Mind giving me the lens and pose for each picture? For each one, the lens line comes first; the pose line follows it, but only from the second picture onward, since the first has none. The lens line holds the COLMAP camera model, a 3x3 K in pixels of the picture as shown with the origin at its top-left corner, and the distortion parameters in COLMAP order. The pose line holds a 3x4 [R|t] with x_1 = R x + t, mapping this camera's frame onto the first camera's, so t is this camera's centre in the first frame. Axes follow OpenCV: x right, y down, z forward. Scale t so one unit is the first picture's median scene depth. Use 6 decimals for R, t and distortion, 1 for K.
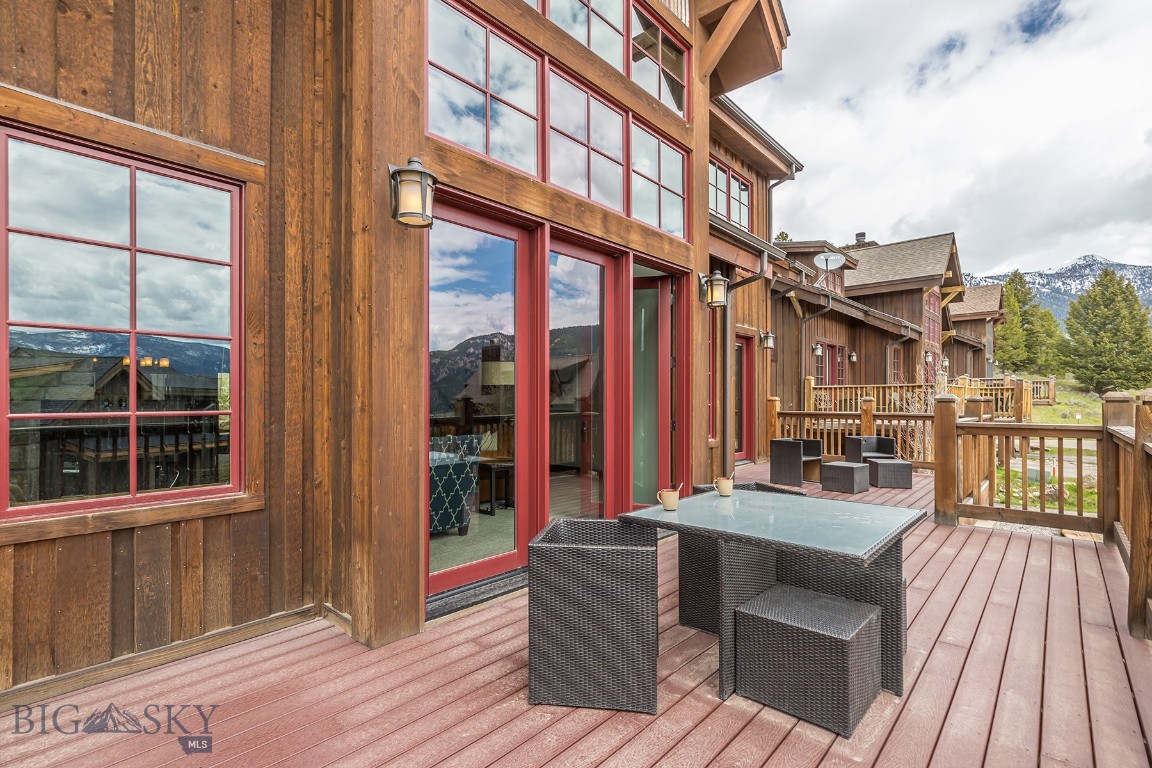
lens RADIAL K [[535.5, 0, 600.9], [0, 535.5, 383.7], [0, 0, 1]] dist [0.080463, -0.024084]
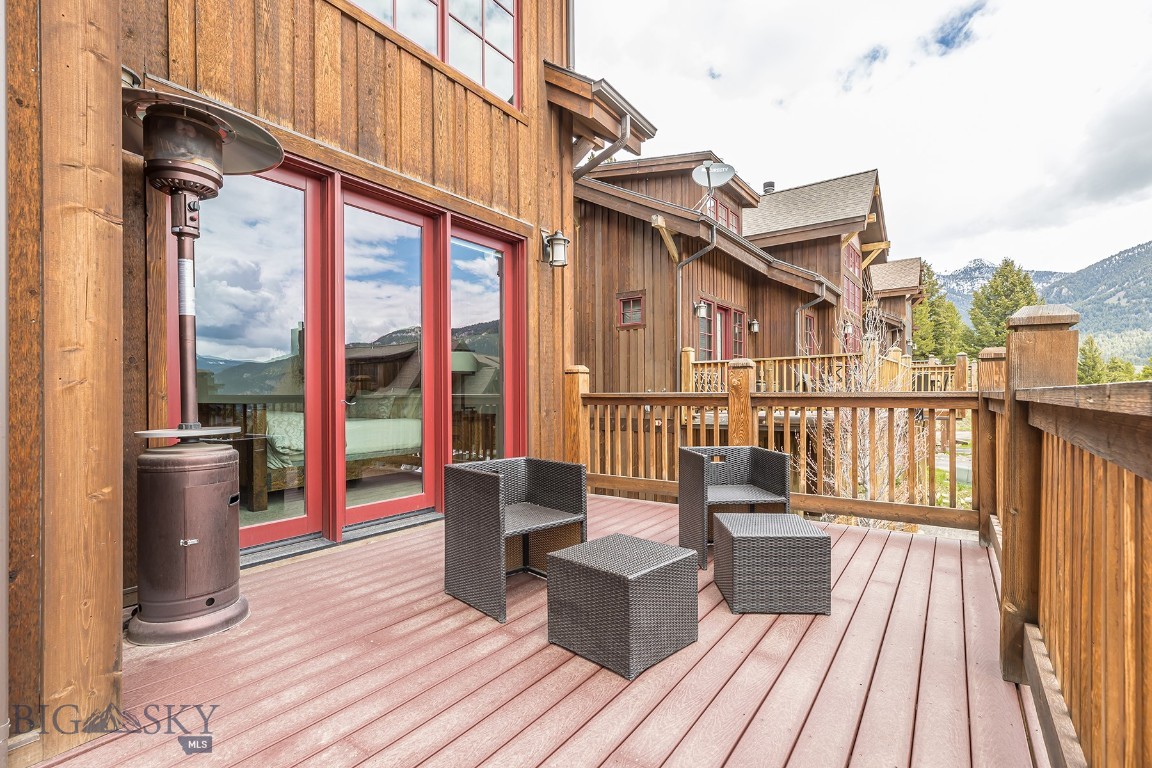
lens RADIAL K [[527.9, 0, 576.0], [0, 527.9, 384.0], [0, 0, 1]] dist [-0.001043, 0.000746]
pose [[0.997472, -0.002880, 0.070999, 0.165634], [0.002310, 0.999964, 0.008119, 0.022189], [-0.071019, -0.007935, 0.997443, 0.292507]]
